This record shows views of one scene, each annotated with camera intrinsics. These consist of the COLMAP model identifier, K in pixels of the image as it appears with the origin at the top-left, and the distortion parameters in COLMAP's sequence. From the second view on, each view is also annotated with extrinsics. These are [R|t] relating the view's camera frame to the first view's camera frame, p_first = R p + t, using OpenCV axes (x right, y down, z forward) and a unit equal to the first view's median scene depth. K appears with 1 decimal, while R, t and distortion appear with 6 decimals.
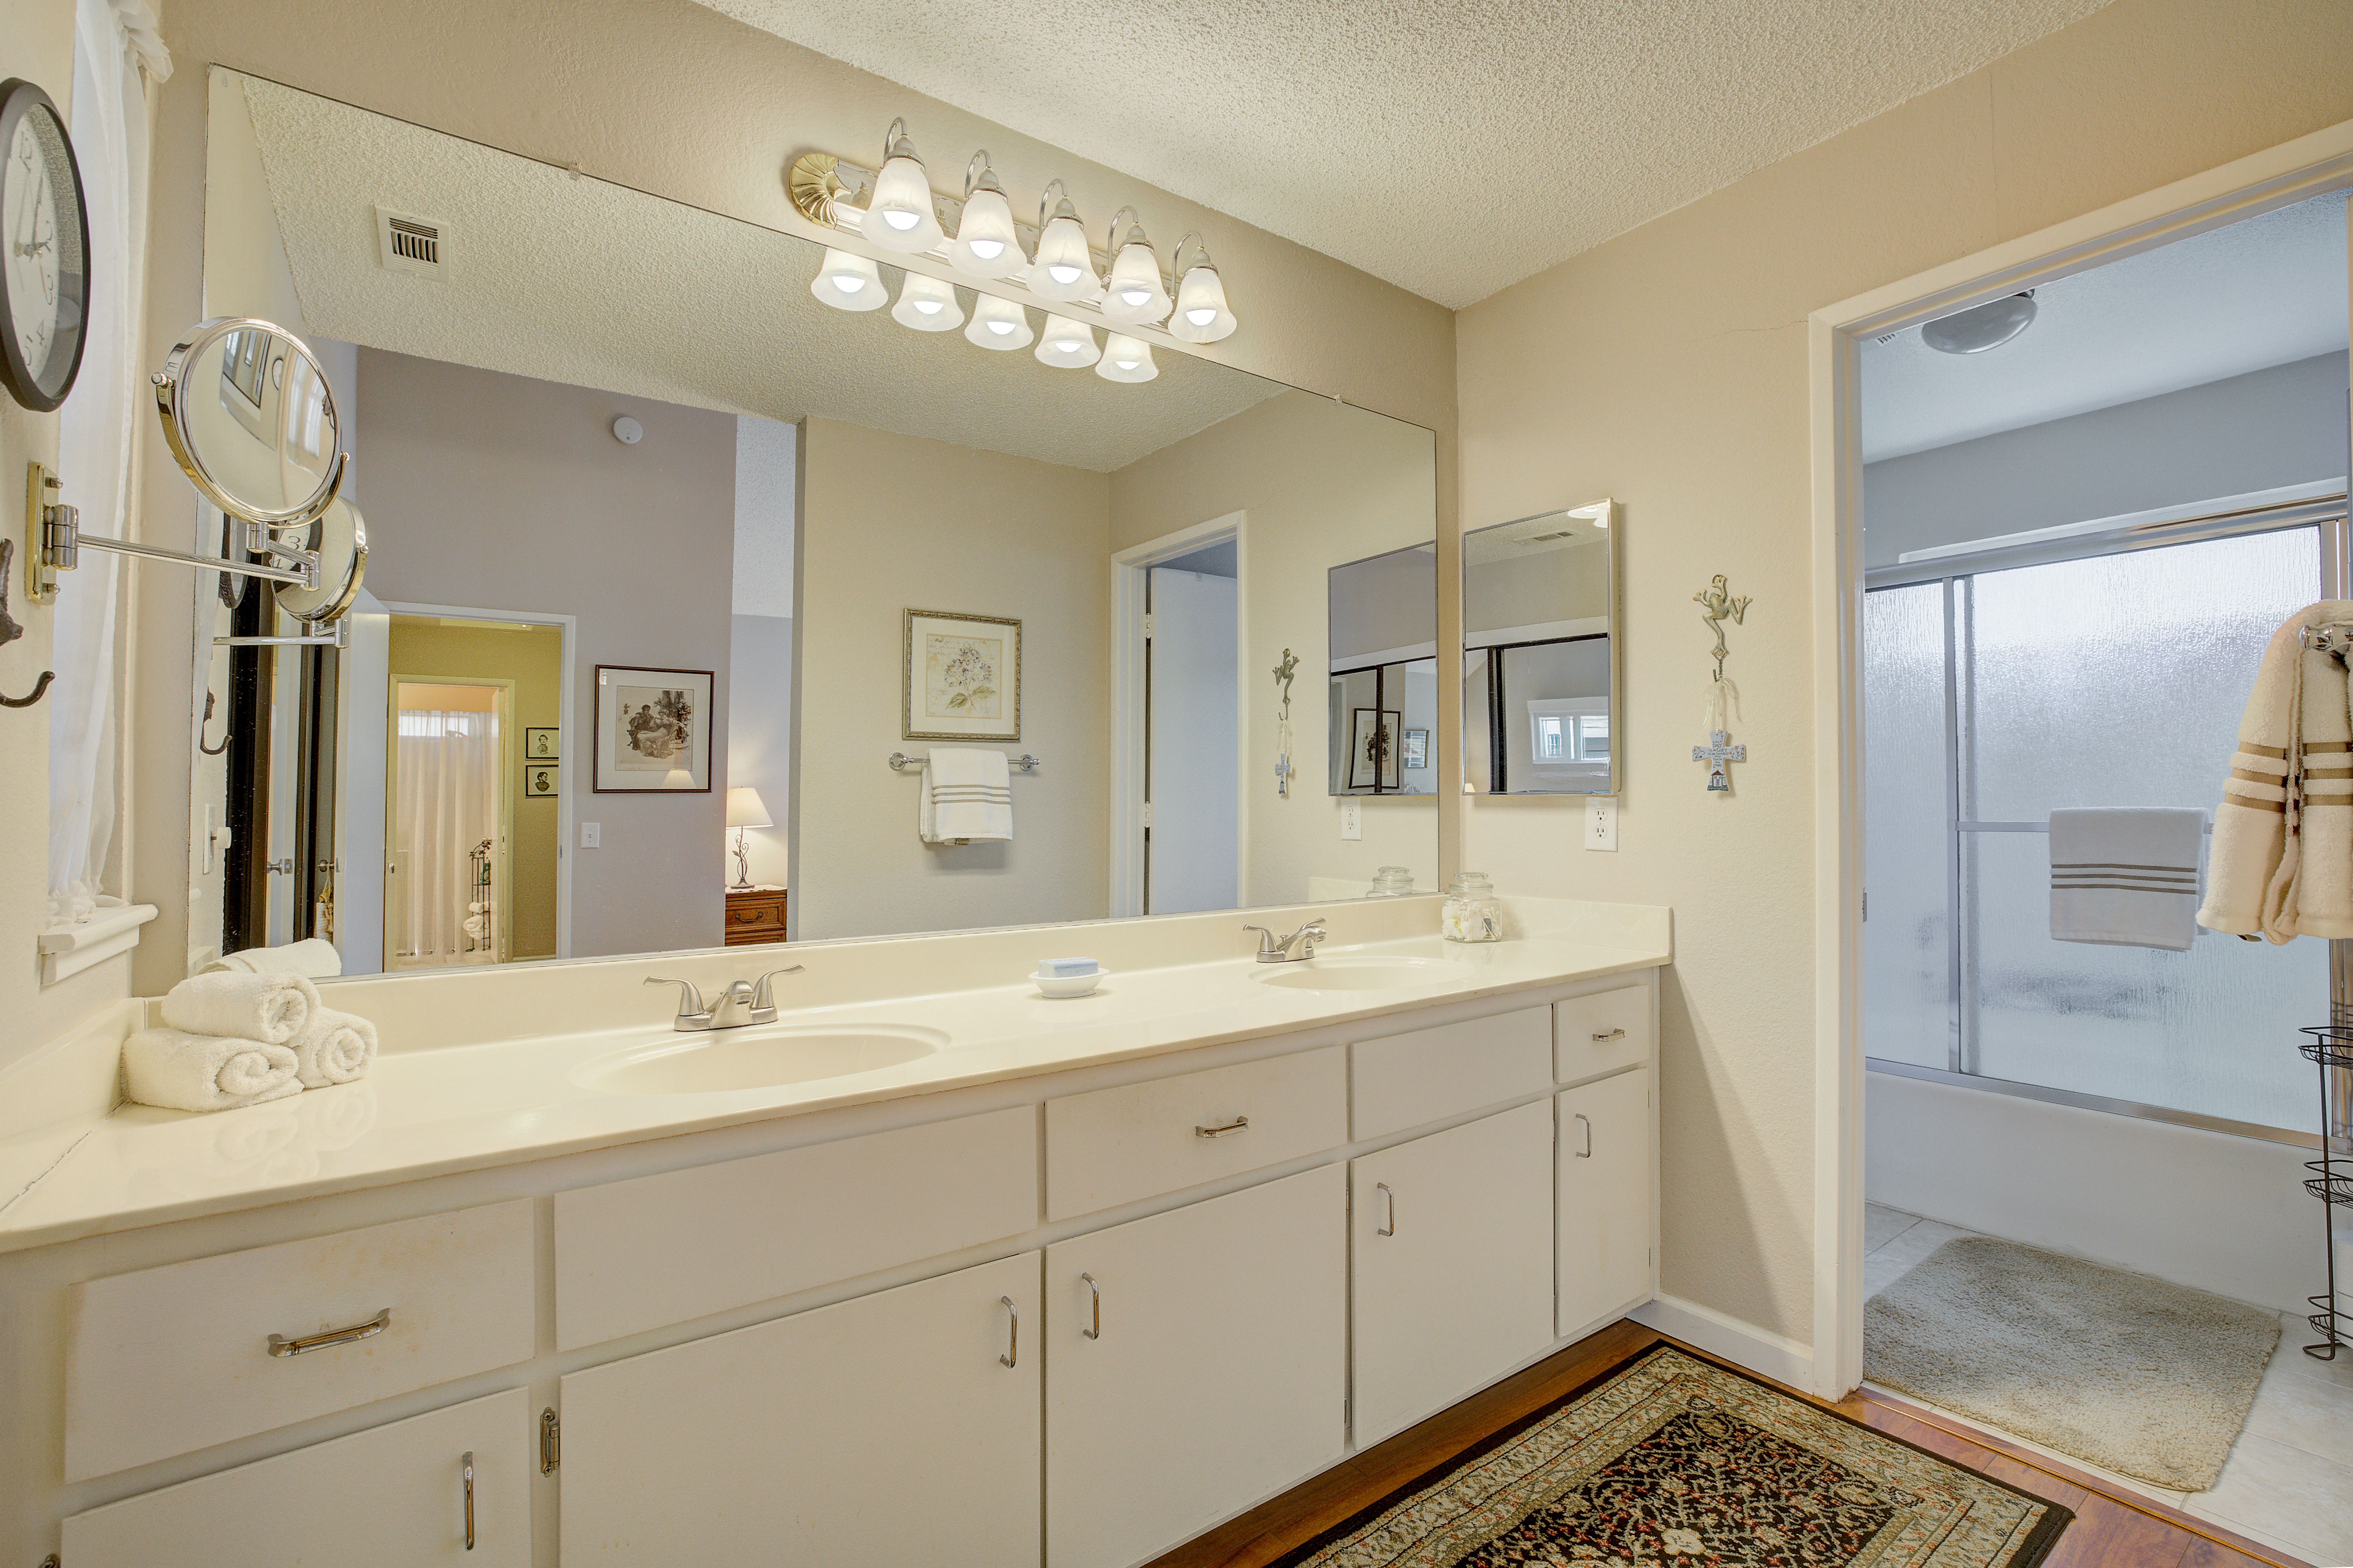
lens RADIAL K [[1027.5, 0, 1177.6], [0, 1027.5, 775.4], [0, 0, 1]] dist [-0.046619, 0.016377]
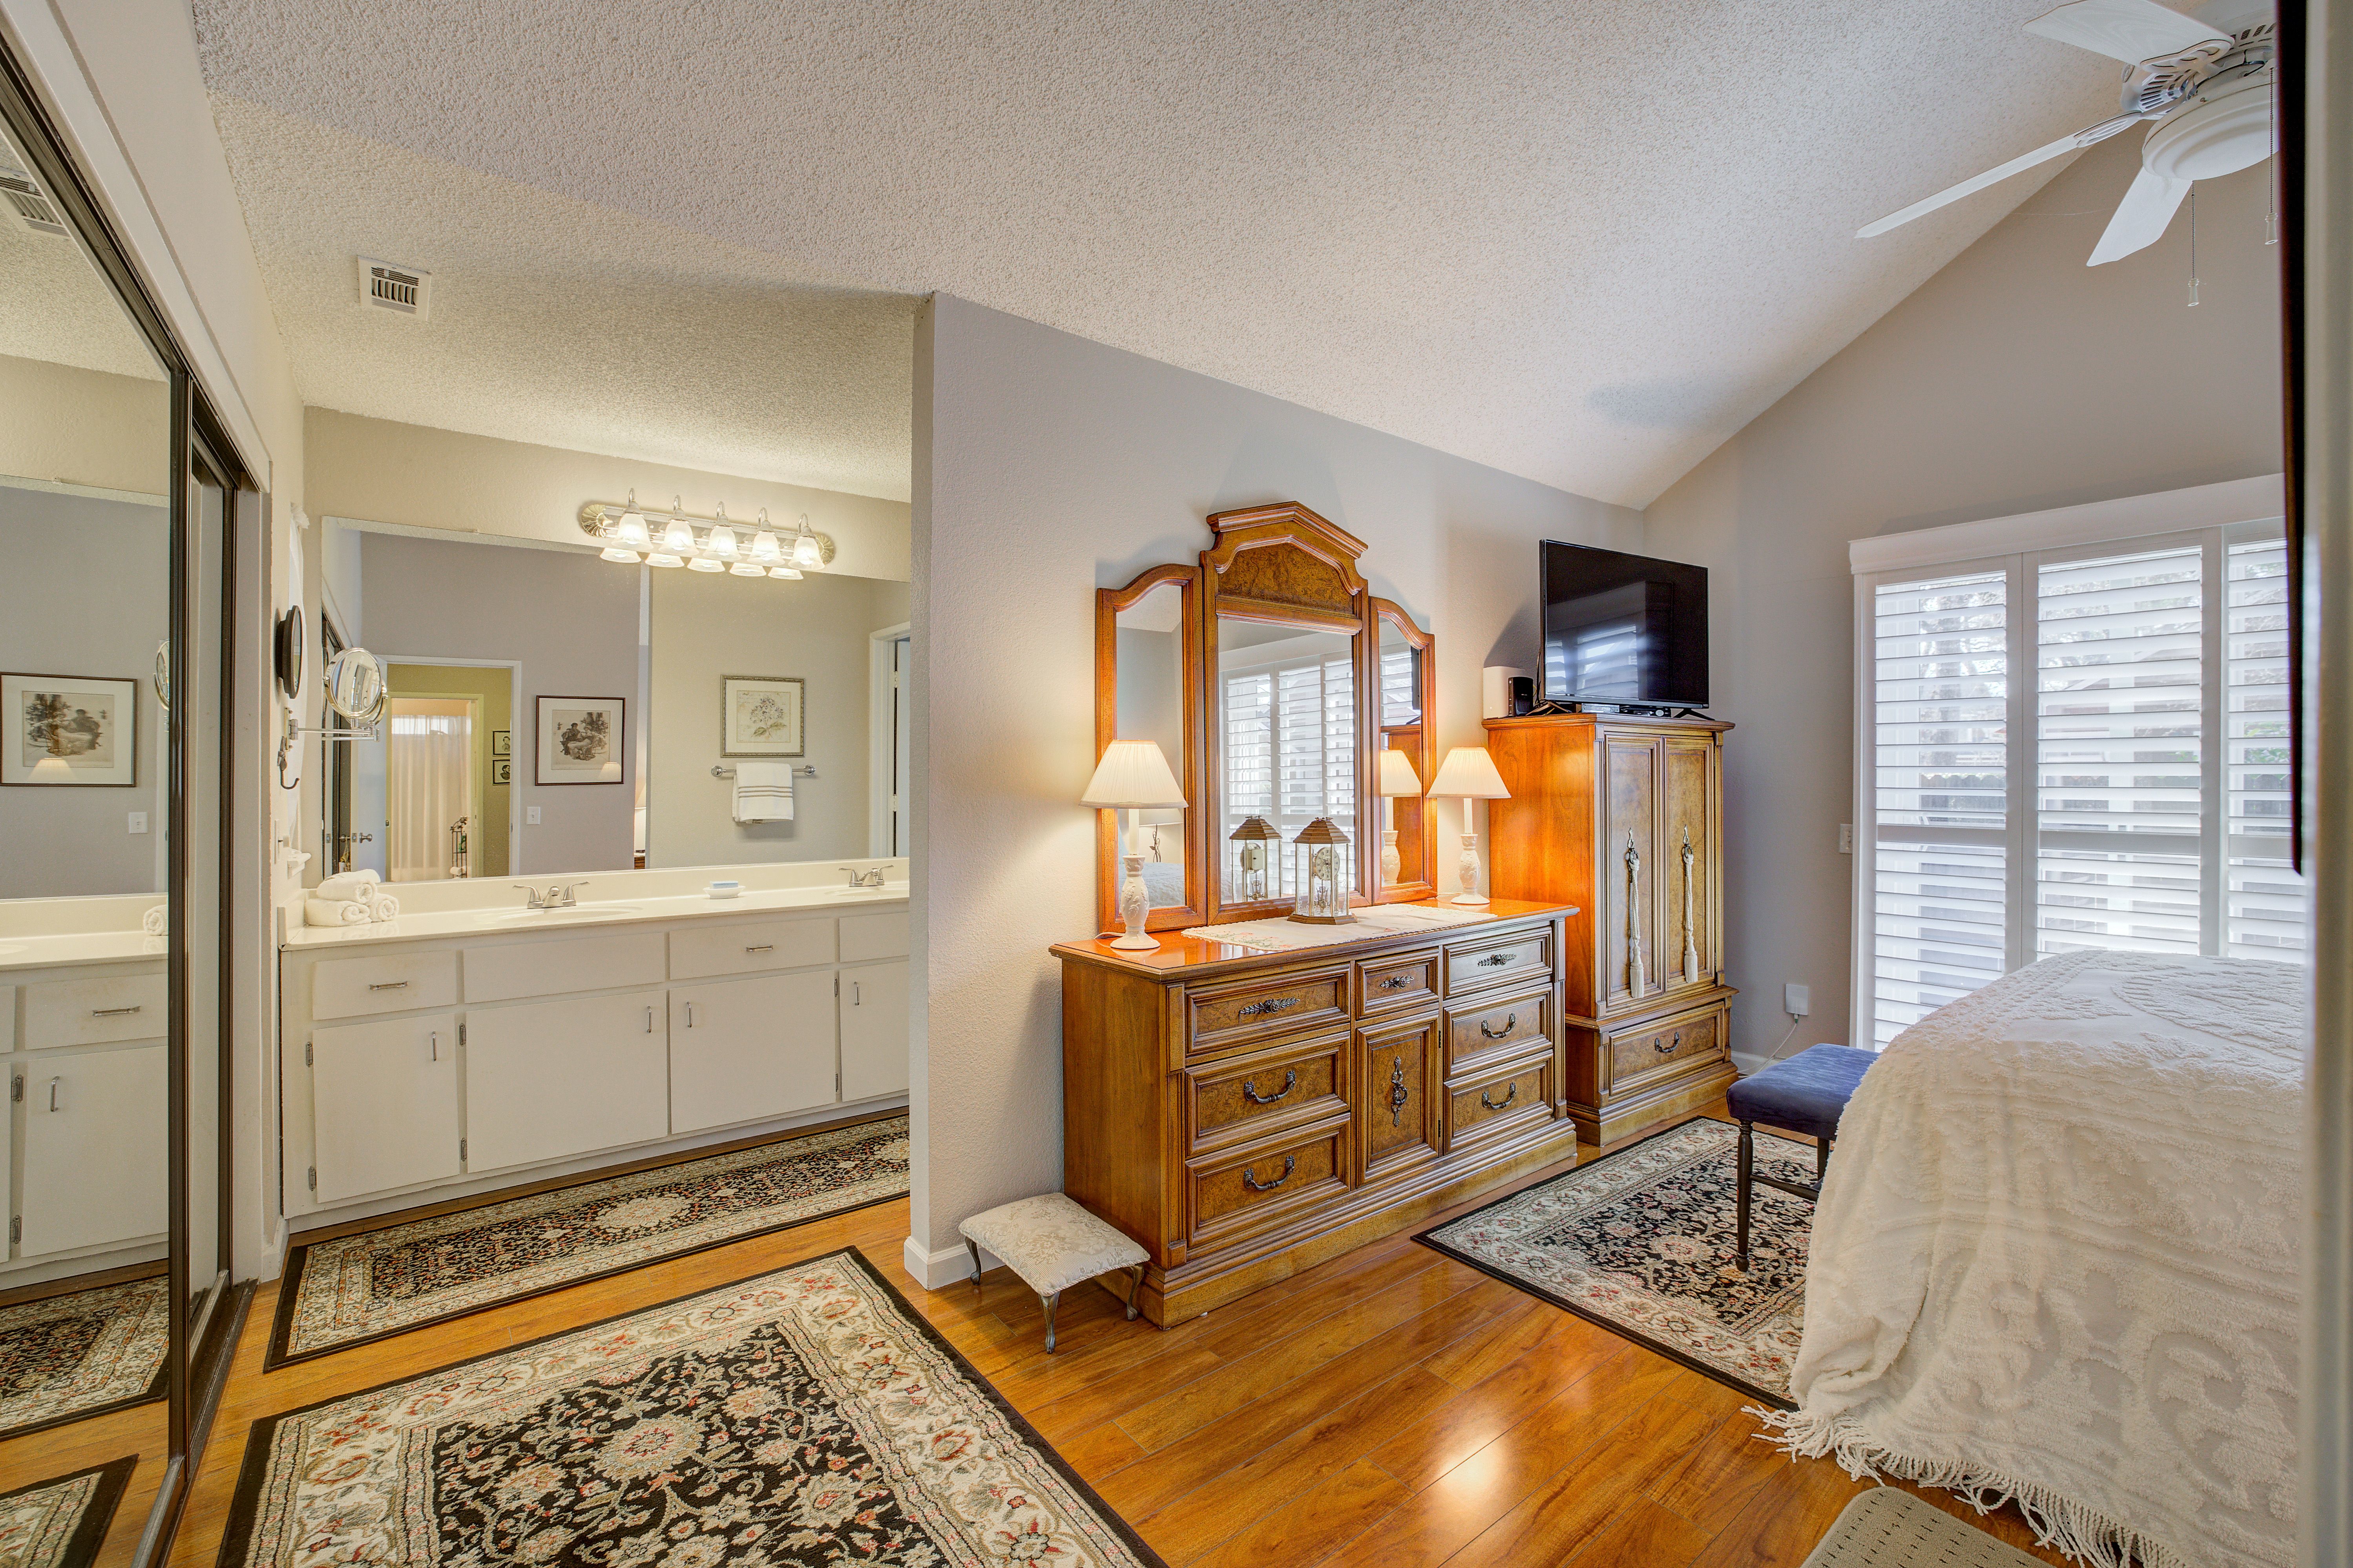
lens RADIAL K [[993.5, 0, 1168.4], [0, 993.5, 771.1], [0, 0, 1]] dist [-0.013357, 0.000214]
pose [[0.999928, -0.000051, 0.012024, 0.390196], [-0.000236, 0.999716, 0.023815, -0.048174], [-0.012022, -0.023816, 0.999644, -0.525280]]
